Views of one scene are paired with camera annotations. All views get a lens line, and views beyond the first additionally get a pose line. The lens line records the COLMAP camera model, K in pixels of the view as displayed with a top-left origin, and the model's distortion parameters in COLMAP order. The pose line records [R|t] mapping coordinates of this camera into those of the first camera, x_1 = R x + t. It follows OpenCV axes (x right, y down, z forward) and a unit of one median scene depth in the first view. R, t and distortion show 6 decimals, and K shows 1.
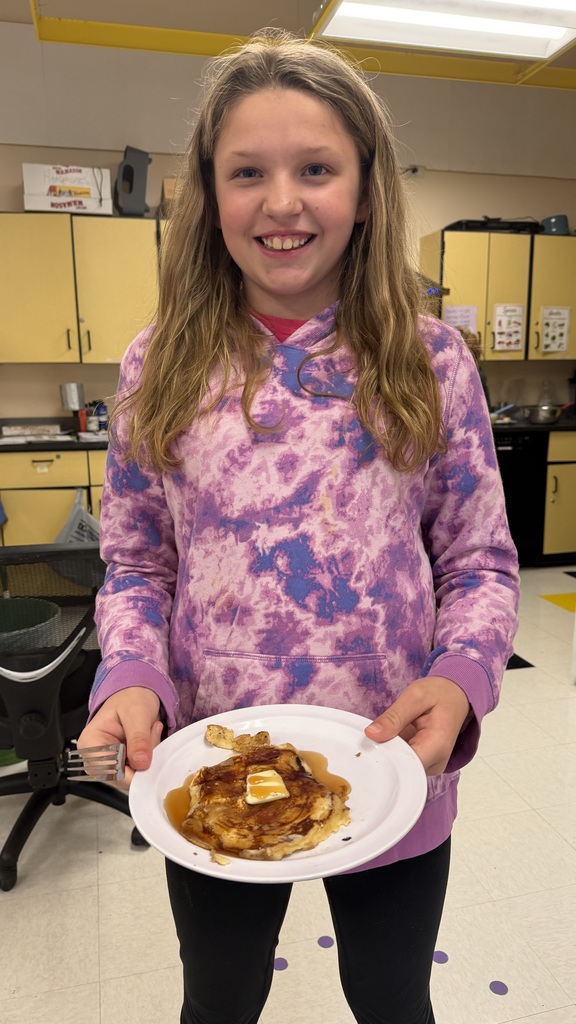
lens RADIAL K [[859.8, 0, 288.0], [0, 859.8, 512.0], [0, 0, 1]] dist [-0.014245, -0.002473]
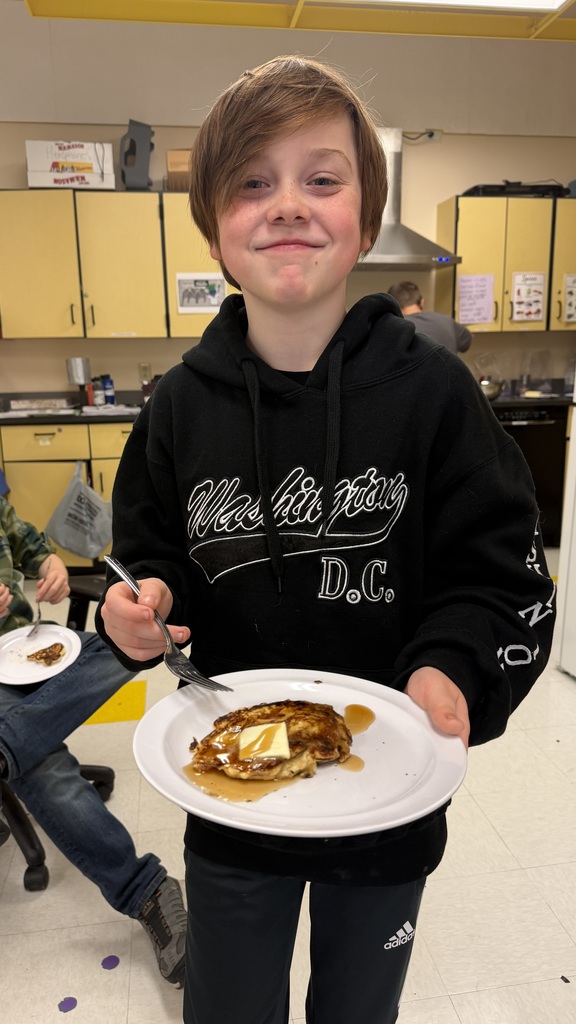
lens RADIAL K [[859.8, 0, 288.0], [0, 859.8, 512.0], [0, 0, 1]] dist [-0.014245, -0.002473]
pose [[0.993746, 0.013428, -0.110858, 0.111406], [-0.010418, 0.999562, 0.027687, 0.001753], [0.111181, -0.026359, 0.993451, 0.013559]]
